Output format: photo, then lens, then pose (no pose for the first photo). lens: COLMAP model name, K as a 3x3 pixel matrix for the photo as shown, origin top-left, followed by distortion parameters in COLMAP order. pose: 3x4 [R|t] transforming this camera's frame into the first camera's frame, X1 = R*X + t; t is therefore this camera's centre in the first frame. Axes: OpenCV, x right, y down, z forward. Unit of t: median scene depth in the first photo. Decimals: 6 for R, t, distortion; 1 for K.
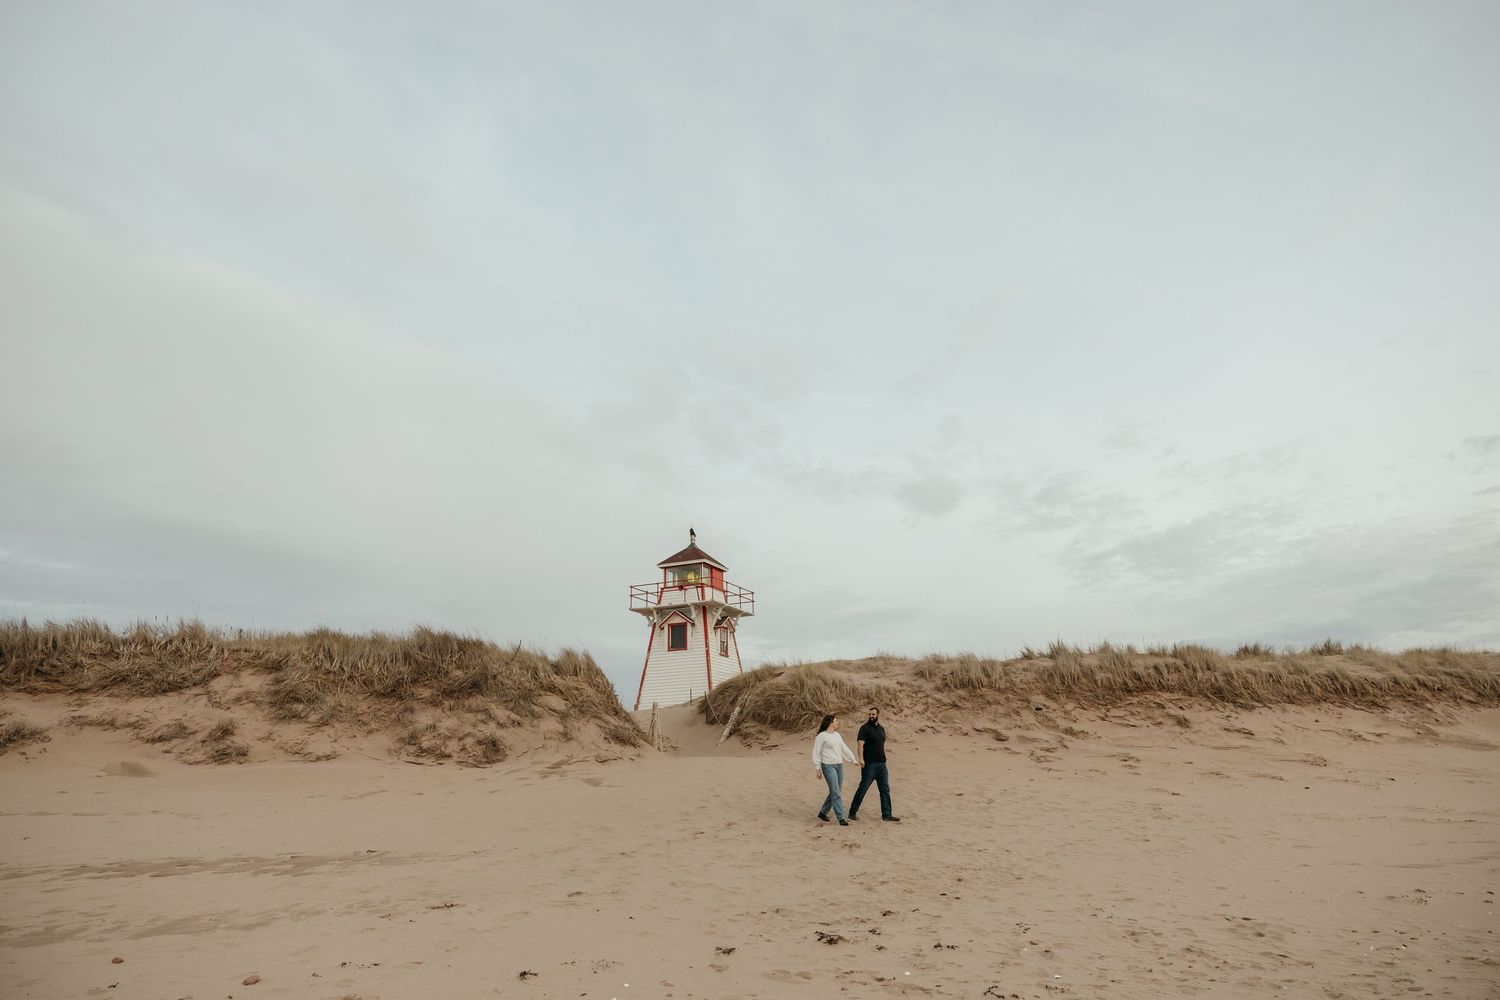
lens RADIAL K [[1049.0, 0, 750.0], [0, 1049.0, 500.0], [0, 0, 1]] dist [-0.021758, 0.000462]
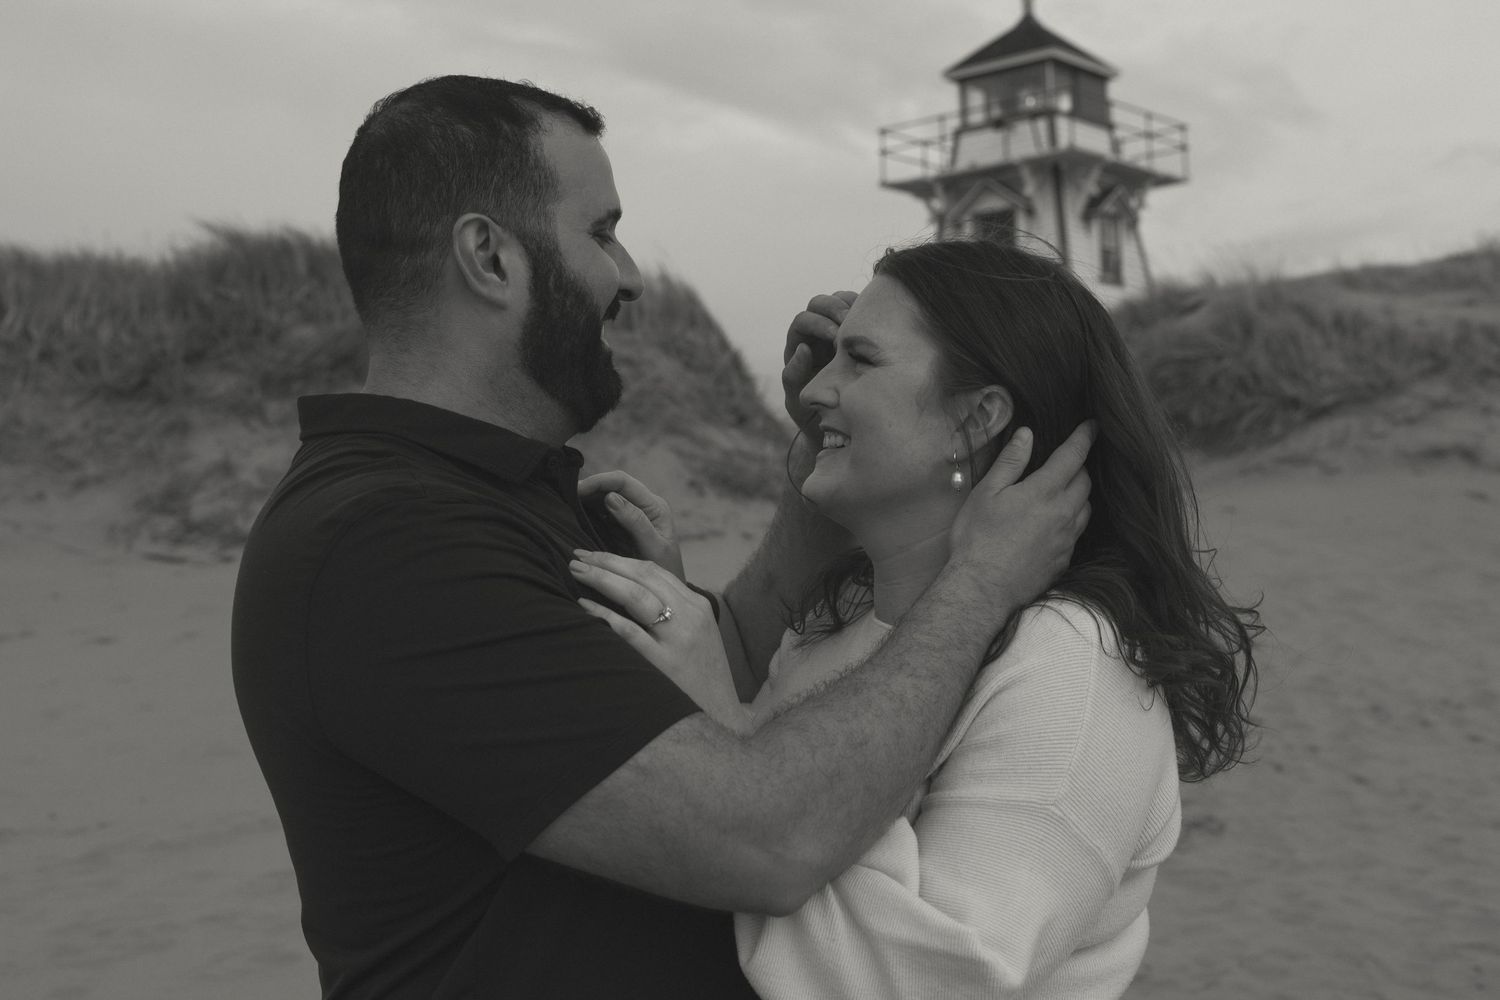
lens RADIAL K [[2024.0, 0, 758.6], [0, 2024.0, 532.3], [0, 0, 1]] dist [0.014270, 0.004962]
pose [[0.963377, -0.020320, -0.267380, 0.077652], [0.085049, 0.968796, 0.232809, 0.066784], [0.254306, -0.247024, 0.935044, 0.276844]]
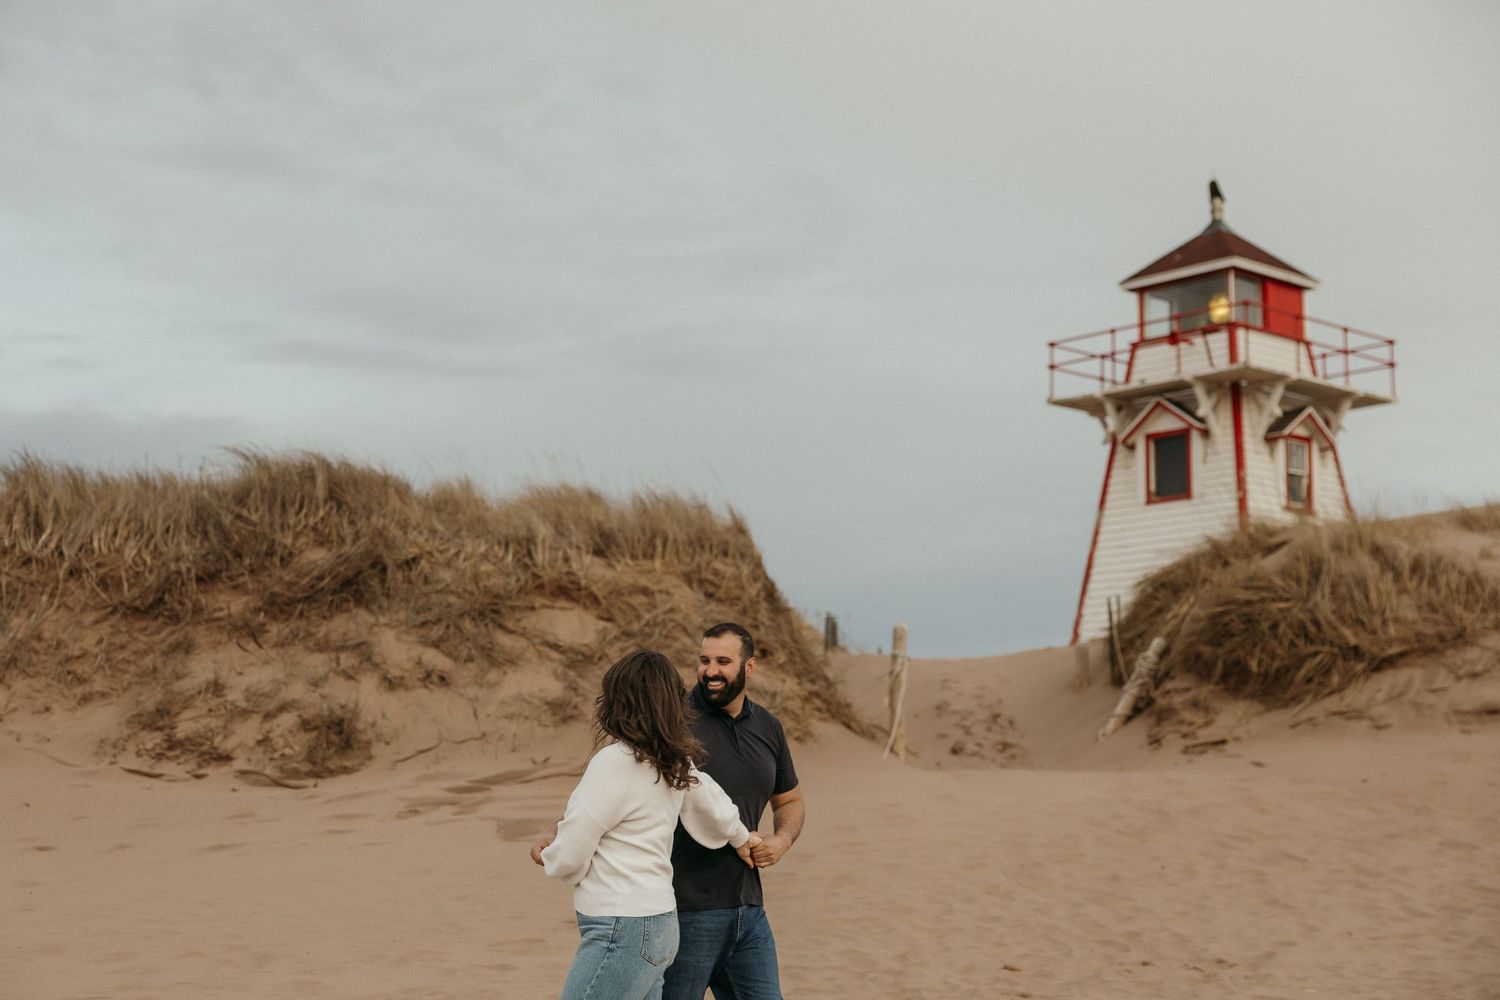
lens RADIAL K [[2348.9, 0, 748.8], [0, 2348.9, 562.1], [0, 0, 1]] dist [-0.006615, 0.064942]
pose [[0.906736, -0.023993, -0.421015, 0.219178], [0.086483, 0.987739, 0.129968, 0.058336], [0.412734, -0.154258, 0.897694, 0.234538]]
